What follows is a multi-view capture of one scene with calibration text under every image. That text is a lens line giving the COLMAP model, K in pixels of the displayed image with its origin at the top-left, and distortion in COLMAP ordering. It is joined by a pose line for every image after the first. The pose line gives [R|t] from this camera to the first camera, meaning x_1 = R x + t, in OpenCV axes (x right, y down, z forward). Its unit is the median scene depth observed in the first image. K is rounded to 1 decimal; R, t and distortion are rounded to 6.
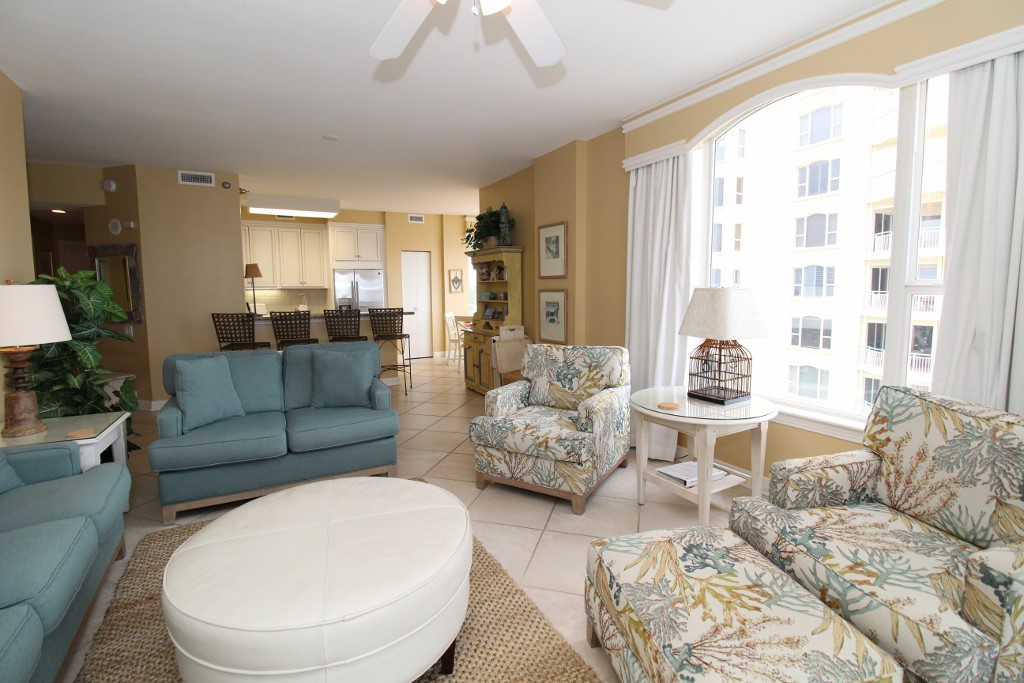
lens RADIAL K [[473.3, 0, 512.4], [0, 473.3, 328.0], [0, 0, 1]] dist [-0.002901, -0.010676]
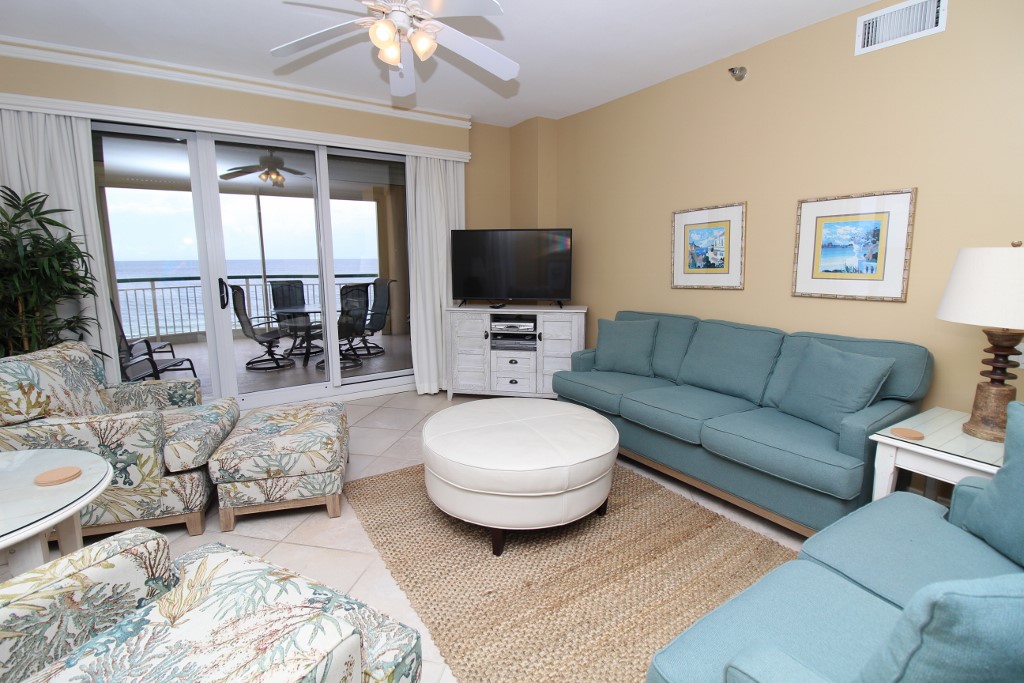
lens RADIAL K [[473.3, 0, 512.4], [0, 473.3, 328.0], [0, 0, 1]] dist [-0.002901, -0.010676]
pose [[-0.995910, 0.024484, -0.086971, -0.081921], [0.003386, 0.972023, 0.234862, -0.067833], [0.090288, 0.233607, -0.968130, 0.785298]]
